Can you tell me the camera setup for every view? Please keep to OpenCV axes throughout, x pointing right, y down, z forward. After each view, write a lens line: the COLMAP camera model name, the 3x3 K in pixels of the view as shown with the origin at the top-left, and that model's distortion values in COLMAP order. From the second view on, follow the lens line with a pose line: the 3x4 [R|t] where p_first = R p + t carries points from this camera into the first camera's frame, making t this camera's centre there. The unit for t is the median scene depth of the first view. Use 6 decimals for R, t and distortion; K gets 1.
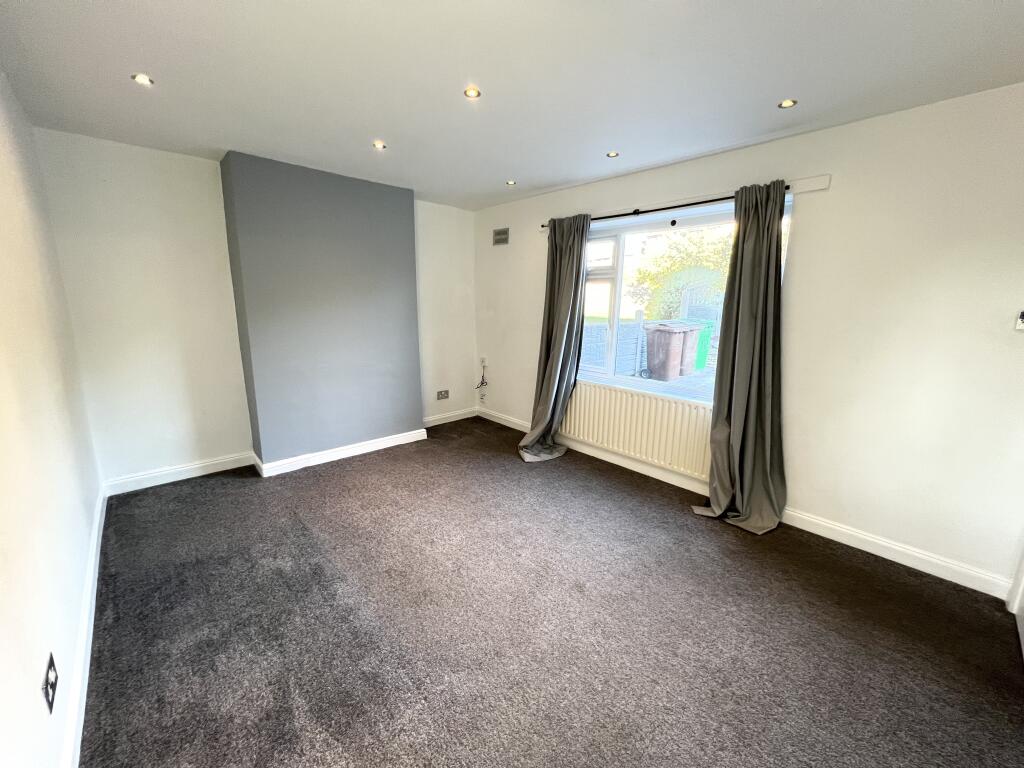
lens RADIAL K [[409.2, 0, 512.5], [0, 409.2, 382.0], [0, 0, 1]] dist [0.001609, -0.000997]
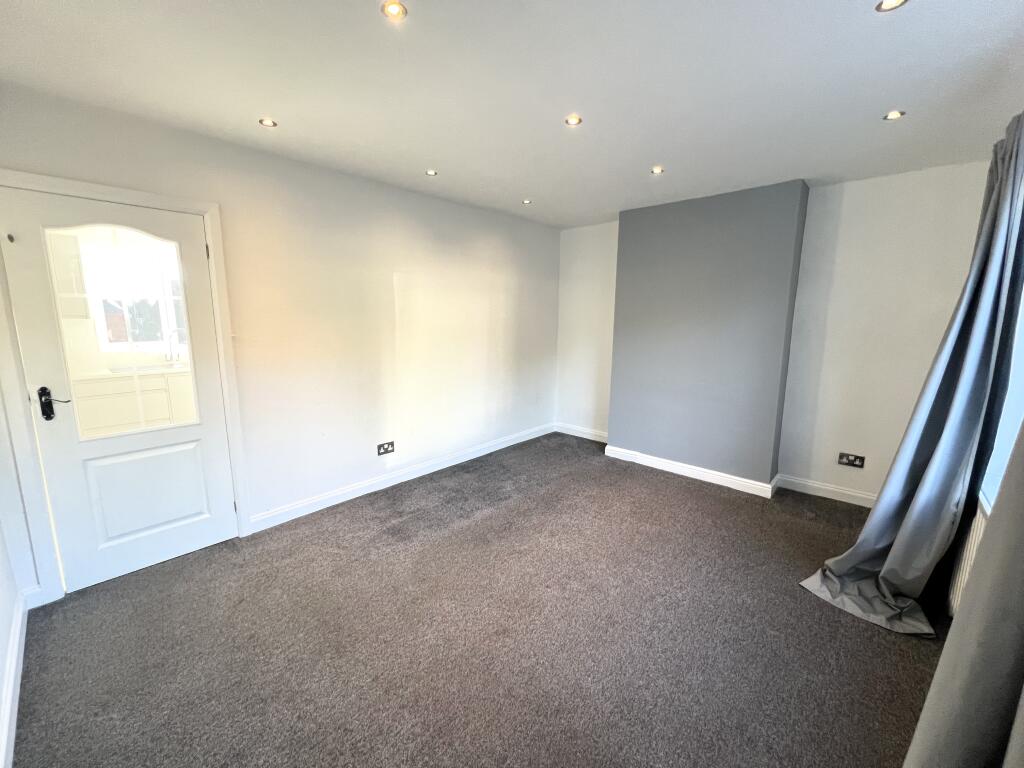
lens RADIAL K [[409.2, 0, 512.0], [0, 409.2, 388.0], [0, 0, 1]] dist [0.001609, -0.000997]
pose [[0.078510, 0.157209, -0.984440, 0.664315], [-0.199330, 0.970023, 0.139009, -0.102804], [0.976782, 0.185315, 0.107493, 0.564214]]
